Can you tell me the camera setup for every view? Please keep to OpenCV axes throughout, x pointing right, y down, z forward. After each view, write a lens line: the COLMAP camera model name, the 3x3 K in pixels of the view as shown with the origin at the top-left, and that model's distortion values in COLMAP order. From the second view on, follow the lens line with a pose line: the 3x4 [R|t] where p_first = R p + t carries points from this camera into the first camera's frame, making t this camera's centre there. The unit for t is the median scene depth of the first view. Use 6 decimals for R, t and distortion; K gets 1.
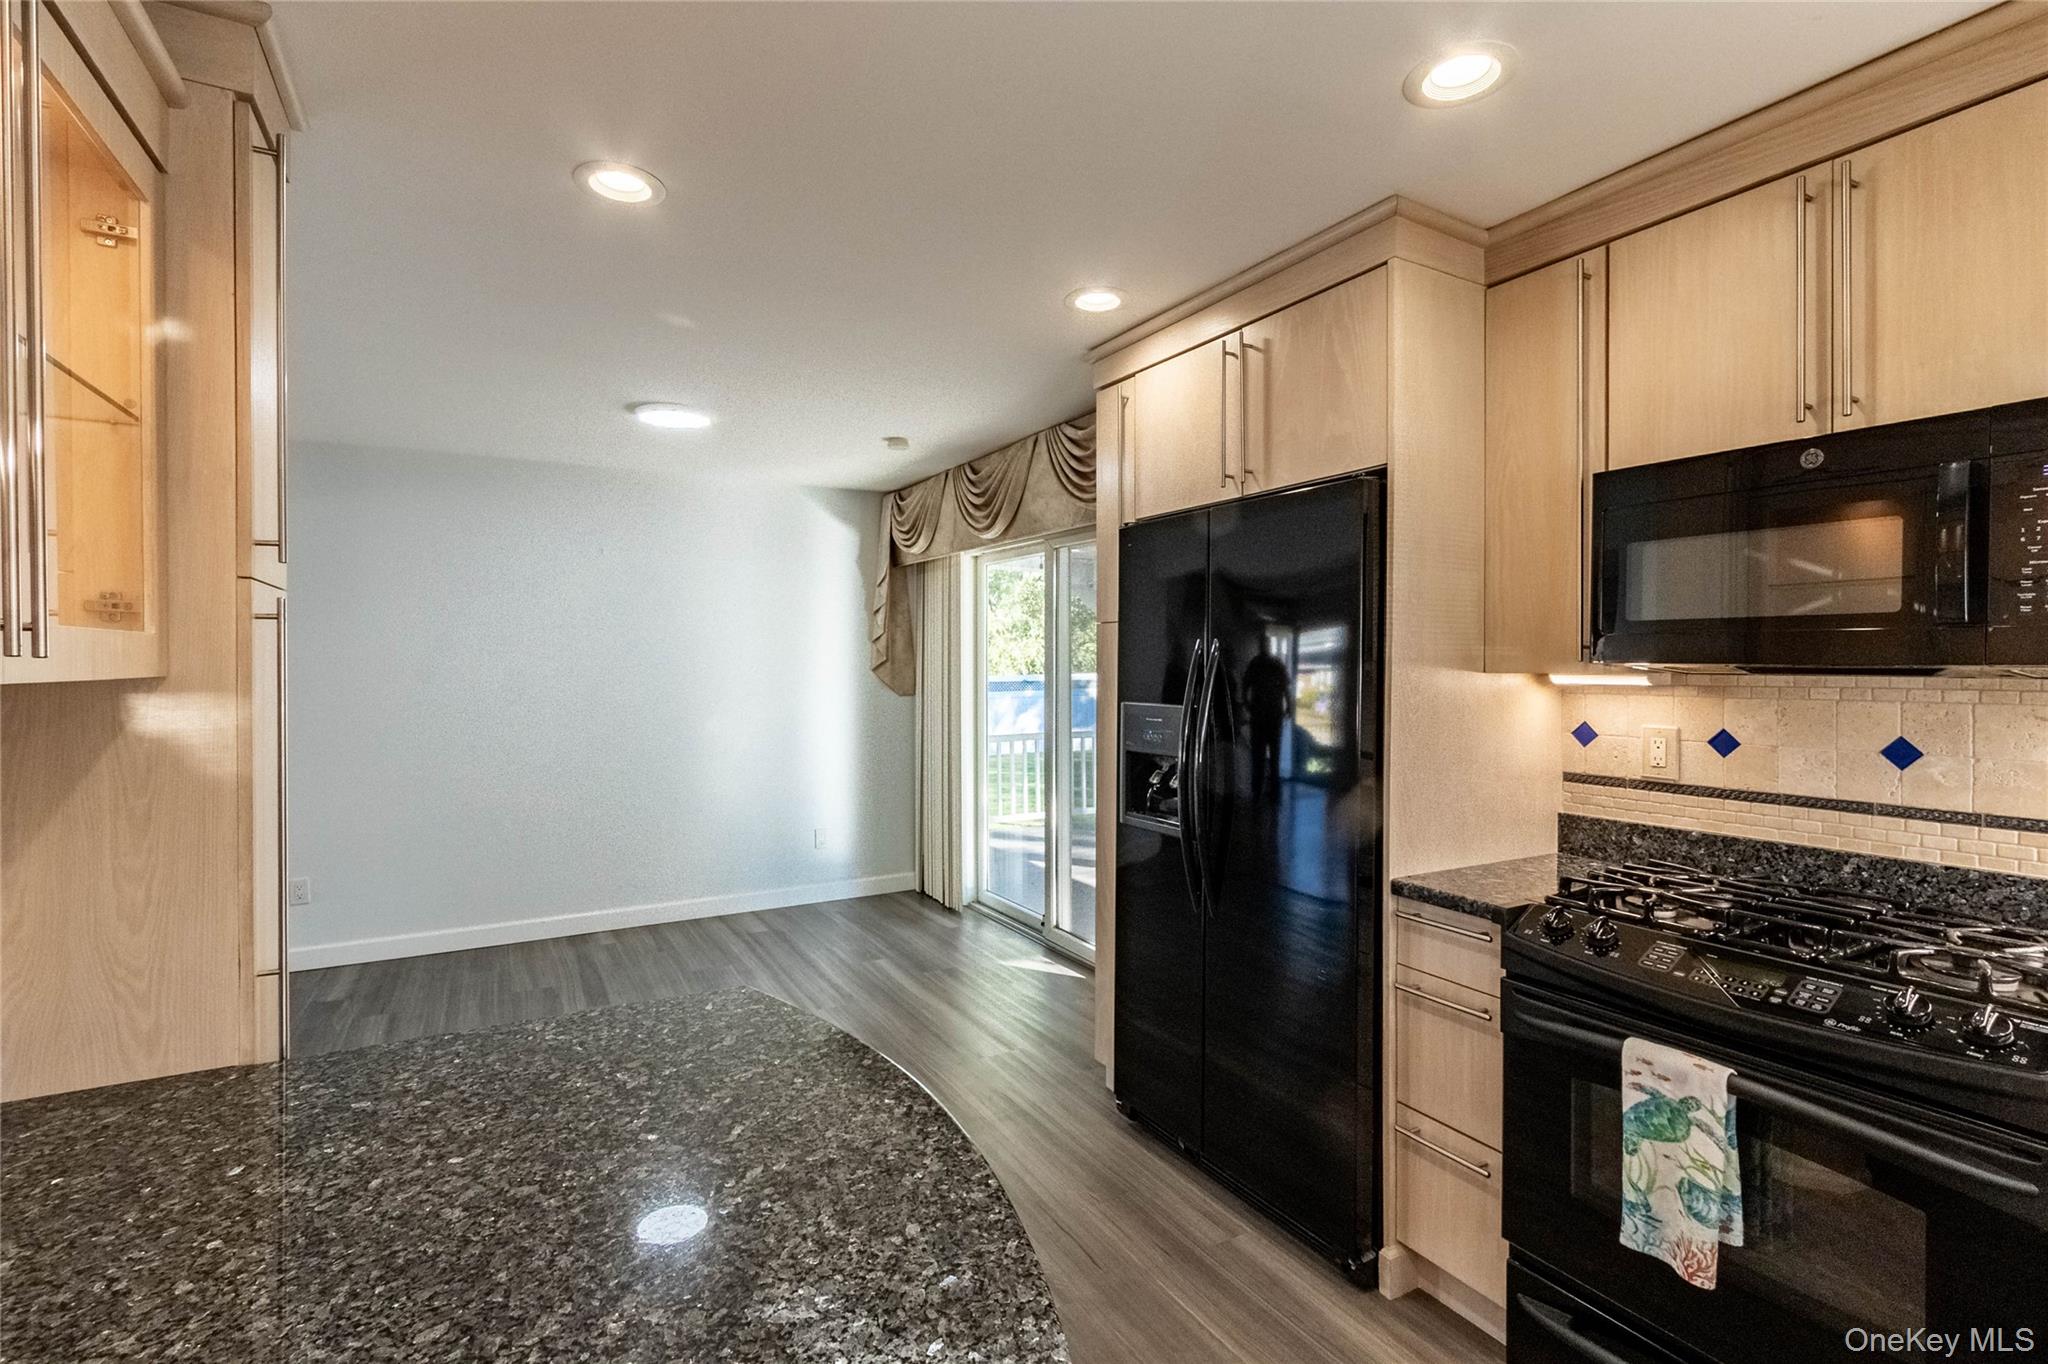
lens RADIAL K [[962.6, 0, 1024.8], [0, 962.6, 675.2], [0, 0, 1]] dist [-0.000410, -0.000745]
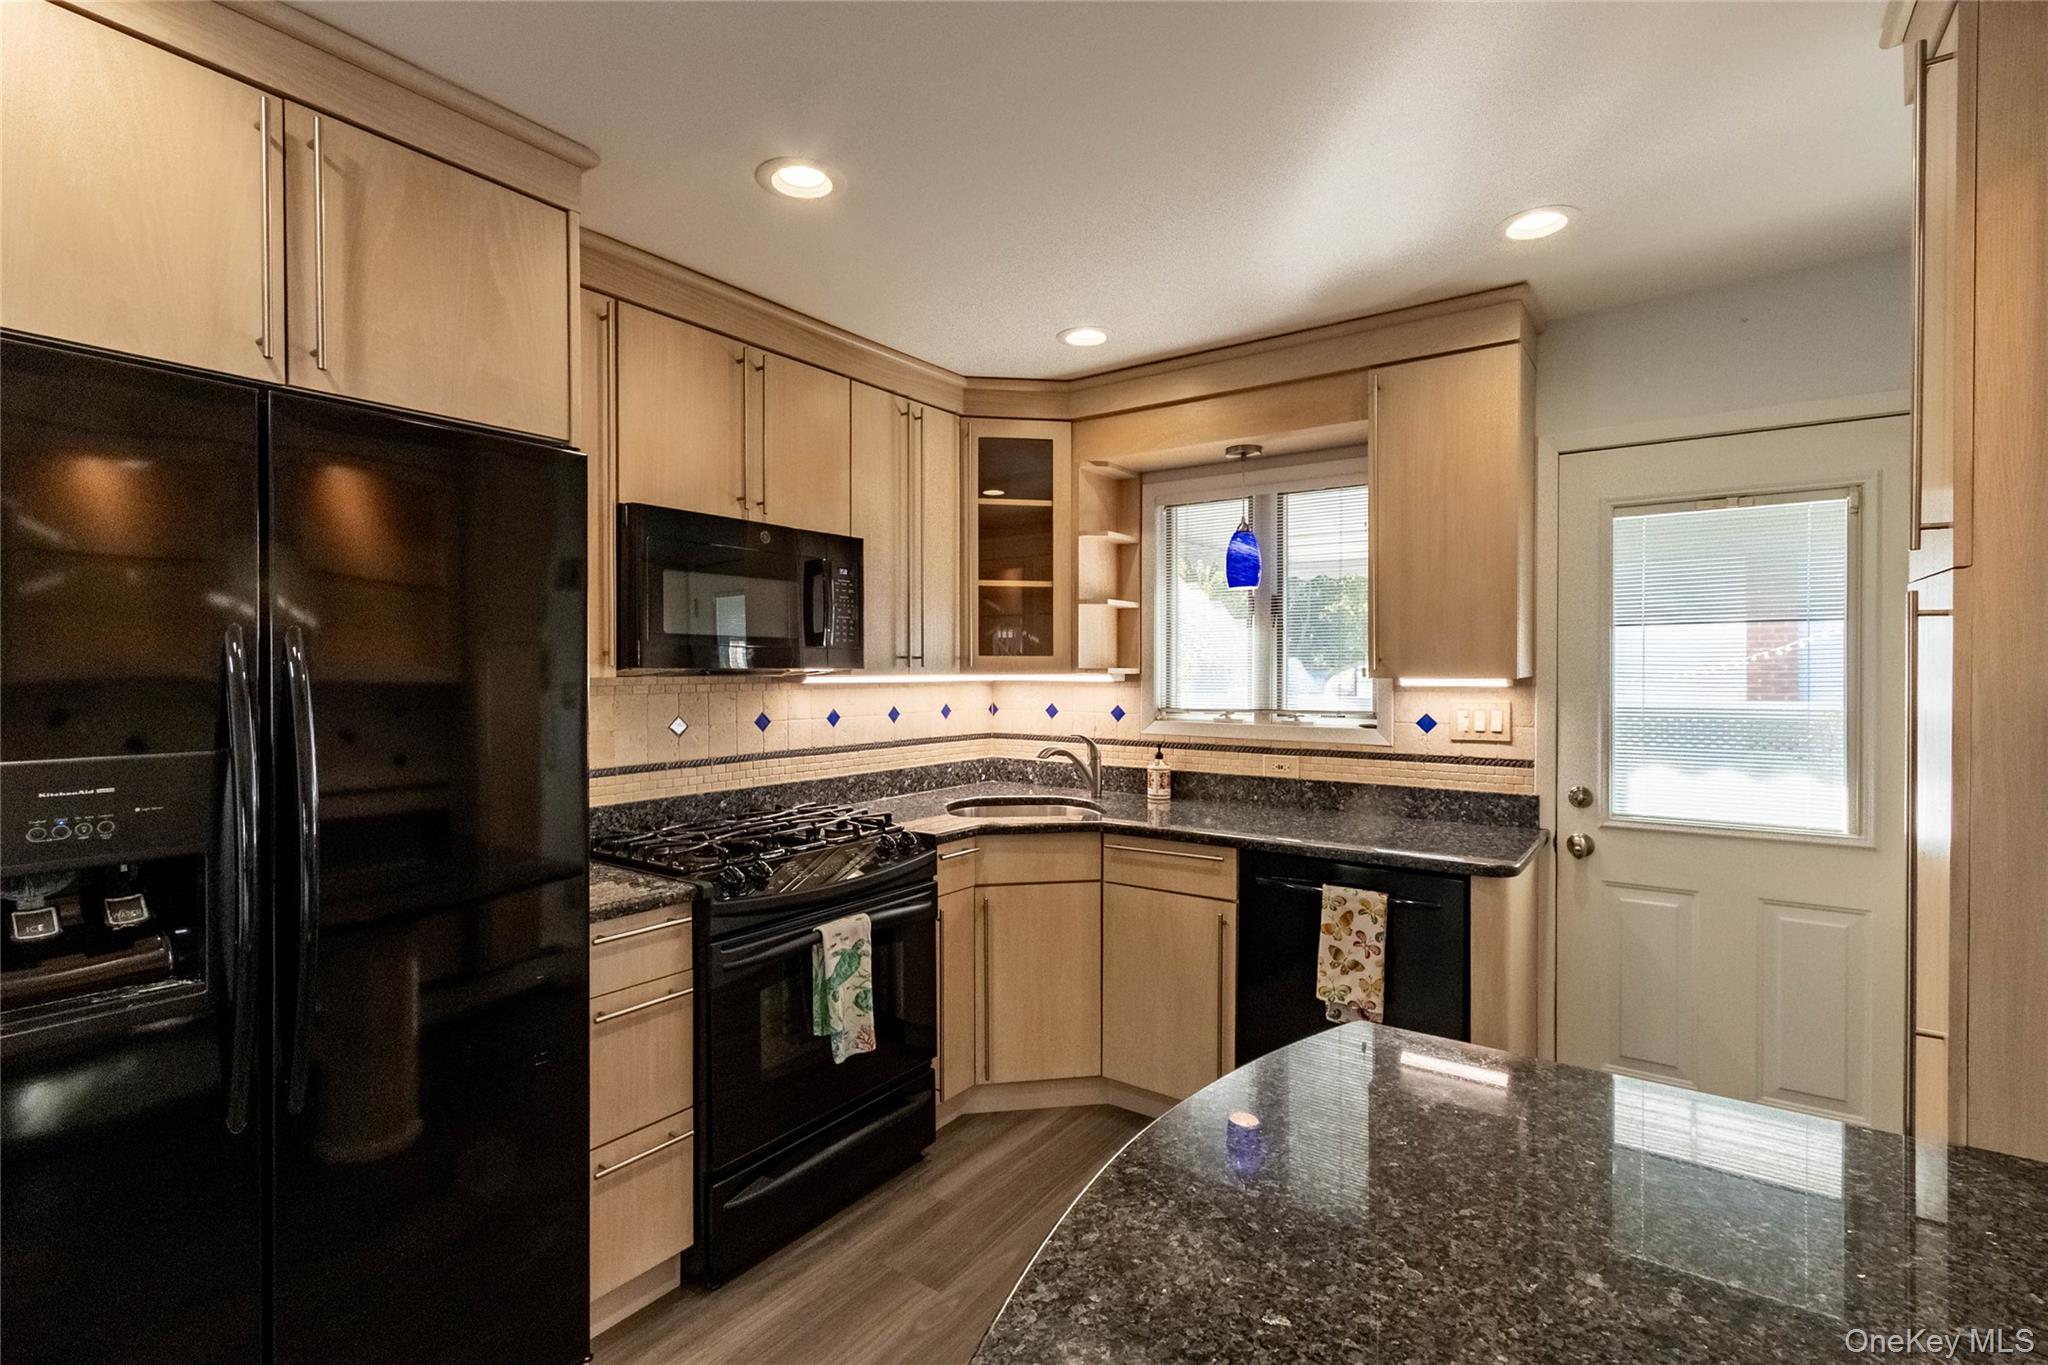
lens RADIAL K [[962.6, 0, 1020.6], [0, 962.6, 676.2], [0, 0, 1]] dist [-0.000410, -0.000745]
pose [[-0.450713, -0.009358, 0.892620, -0.744503], [0.007829, 0.999865, 0.014435, -0.018032], [-0.892635, 0.013495, -0.450579, 1.290459]]
